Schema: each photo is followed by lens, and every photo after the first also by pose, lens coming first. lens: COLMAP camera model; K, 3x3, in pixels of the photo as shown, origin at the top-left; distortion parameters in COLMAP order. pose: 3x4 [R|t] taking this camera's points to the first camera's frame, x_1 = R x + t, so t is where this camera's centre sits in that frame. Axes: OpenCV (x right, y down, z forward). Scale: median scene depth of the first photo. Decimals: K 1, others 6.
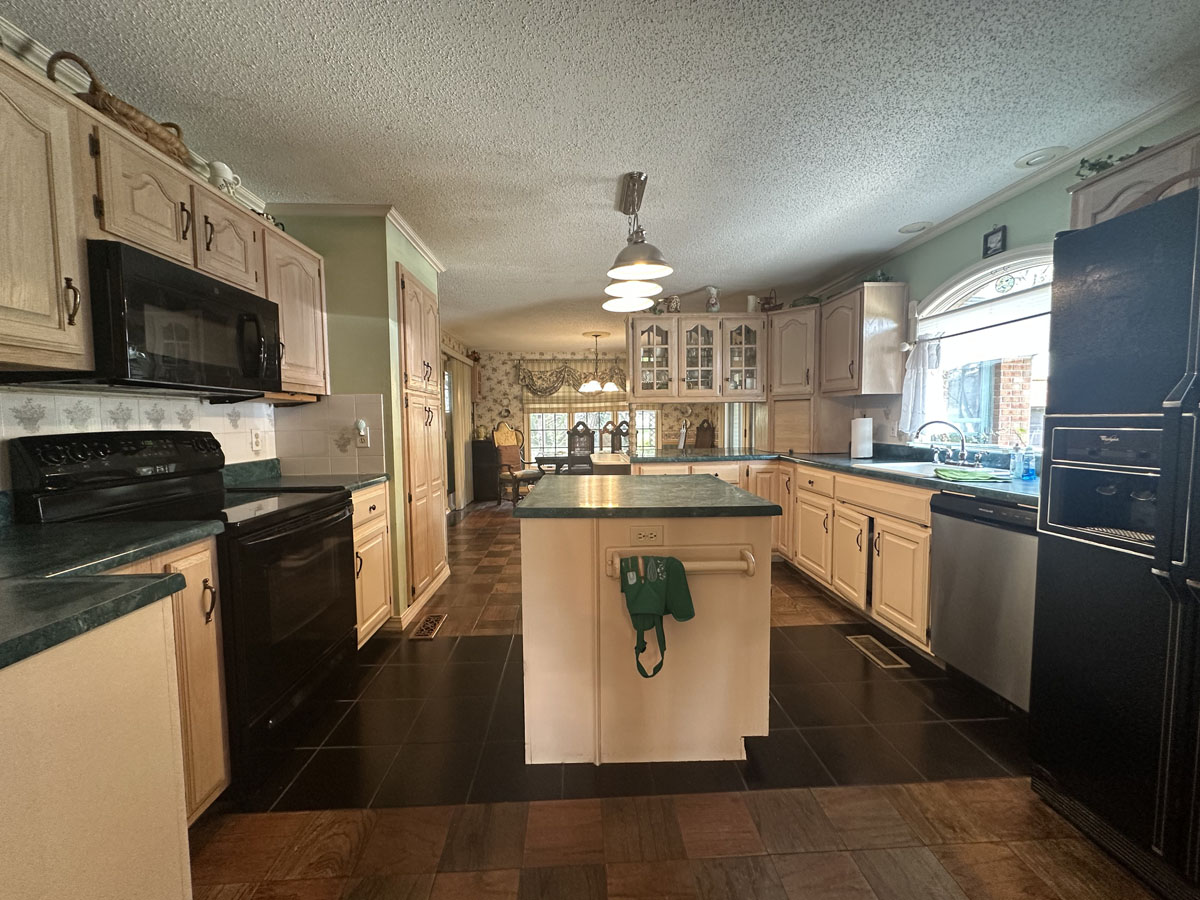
lens RADIAL K [[479.9, 0, 597.7], [0, 479.9, 451.3], [0, 0, 1]] dist [-0.000629, -0.000018]
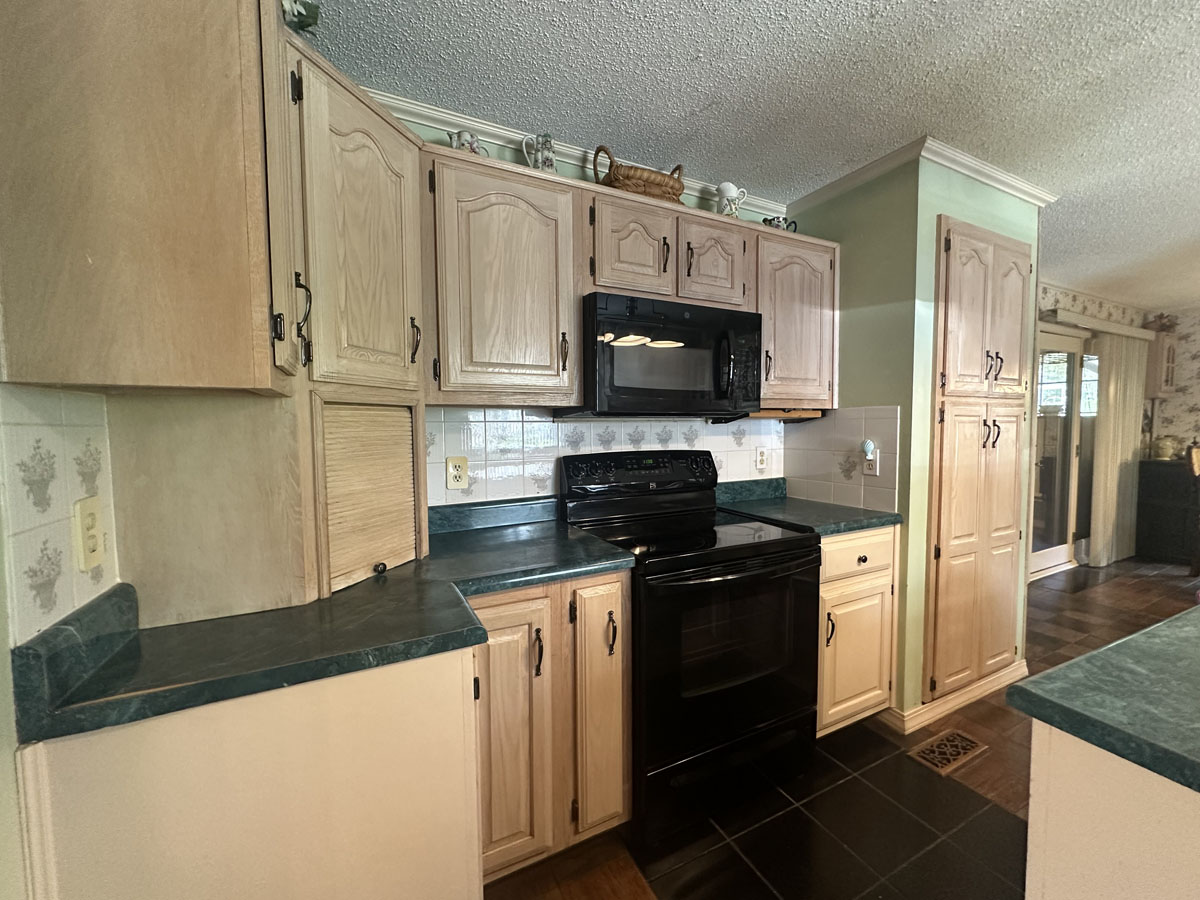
lens RADIAL K [[479.9, 0, 598.0], [0, 479.9, 451.8], [0, 0, 1]] dist [-0.000629, -0.000018]
pose [[0.413291, 0.057223, -0.908799, 0.031613], [-0.054386, 0.997793, 0.038094, -0.051537], [0.908974, 0.033682, 0.415491, 0.275977]]
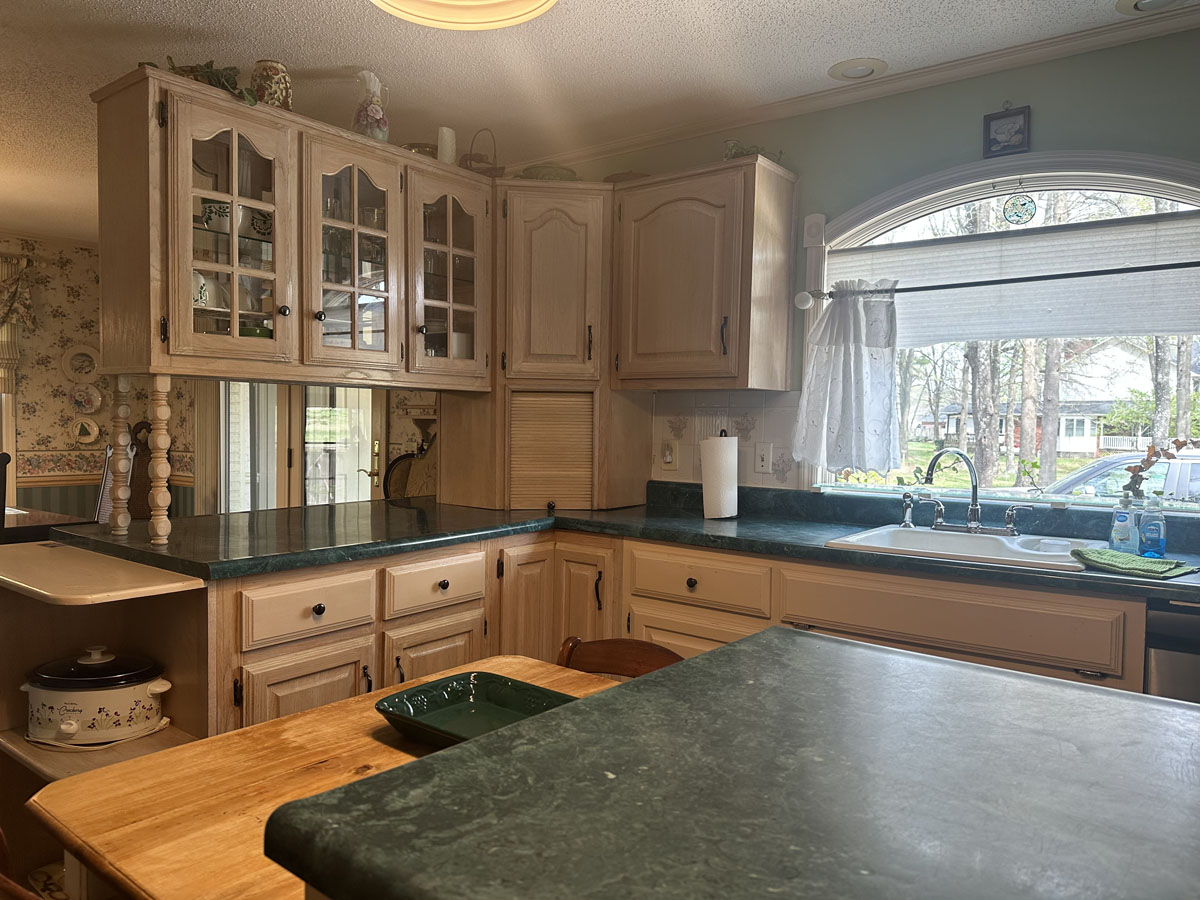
lens RADIAL K [[837.2, 0, 598.1], [0, 837.2, 460.8], [0, 0, 1]] dist [0.030062, -0.007996]
pose [[0.644025, -0.015325, 0.764851, -0.235308], [0.028482, 0.999586, -0.003955, -0.056730], [-0.764474, 0.024331, 0.644196, 0.699238]]
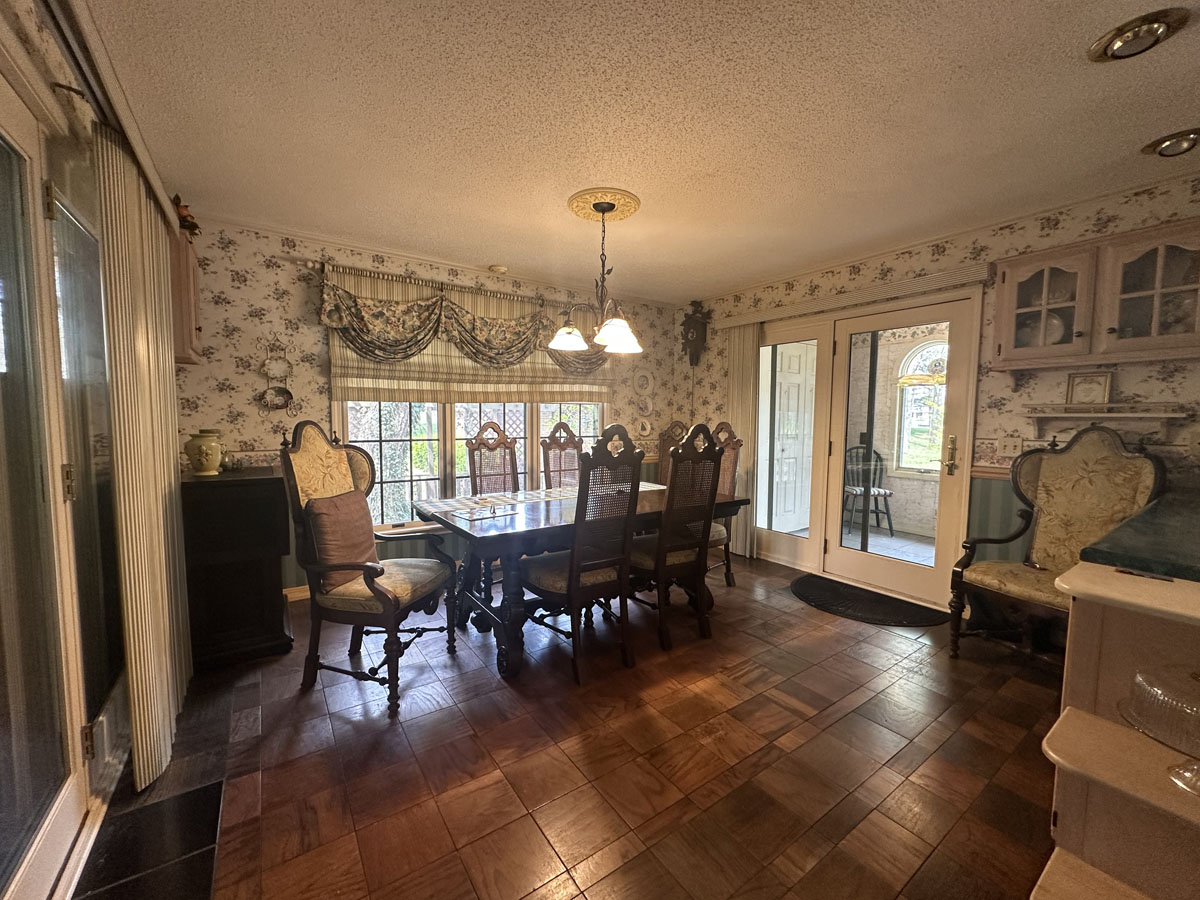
lens RADIAL K [[479.9, 0, 600.9], [0, 479.9, 453.1], [0, 0, 1]] dist [-0.000629, -0.000018]
pose [[0.840822, -0.023153, 0.540816, -0.546152], [0.018865, 0.999731, 0.013470, -0.107039], [-0.540983, -0.001123, 0.841033, 1.609684]]
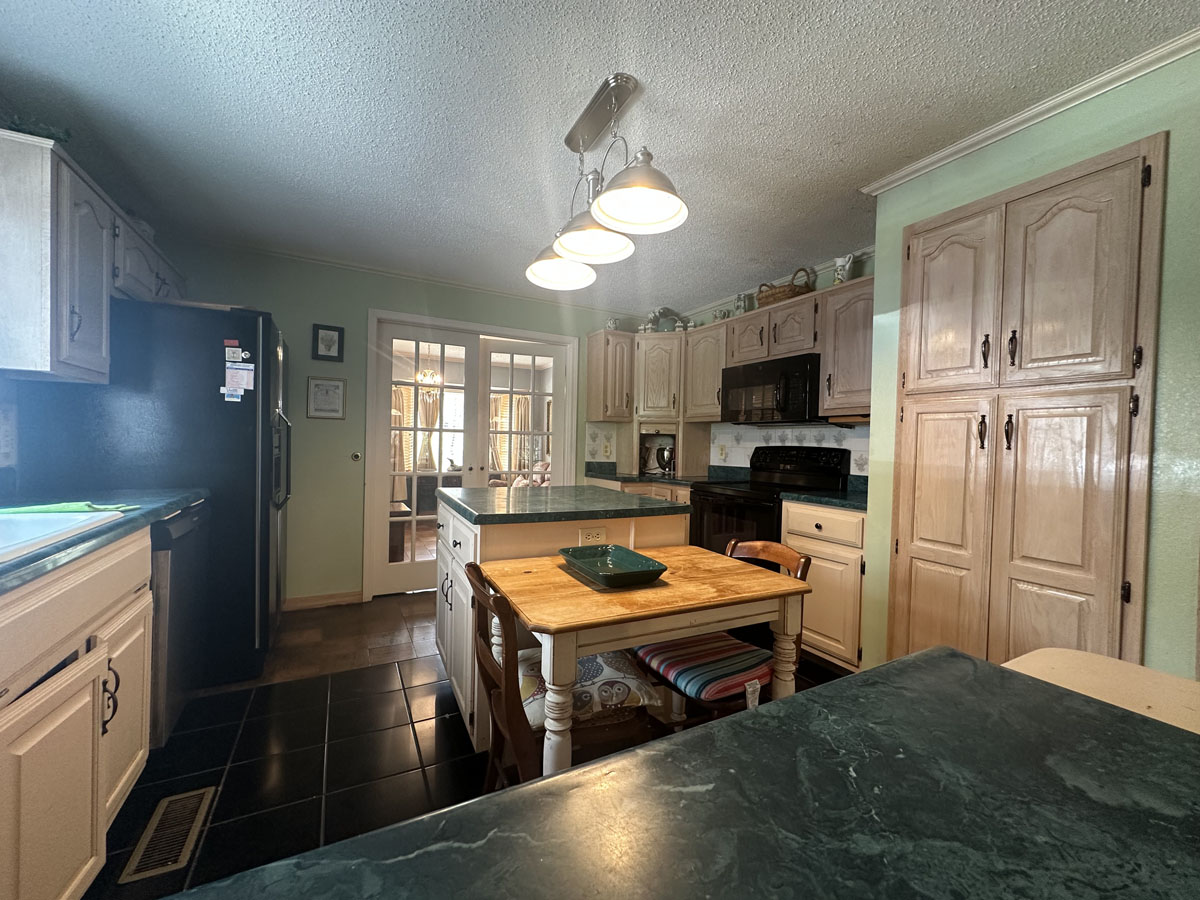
lens RADIAL K [[479.9, 0, 595.7], [0, 479.9, 448.5], [0, 0, 1]] dist [-0.000629, -0.000018]
pose [[-0.903209, -0.010749, -0.429066, 0.347460], [-0.045000, 0.996548, 0.069762, -0.084194], [0.426835, 0.082317, -0.900575, 1.540986]]
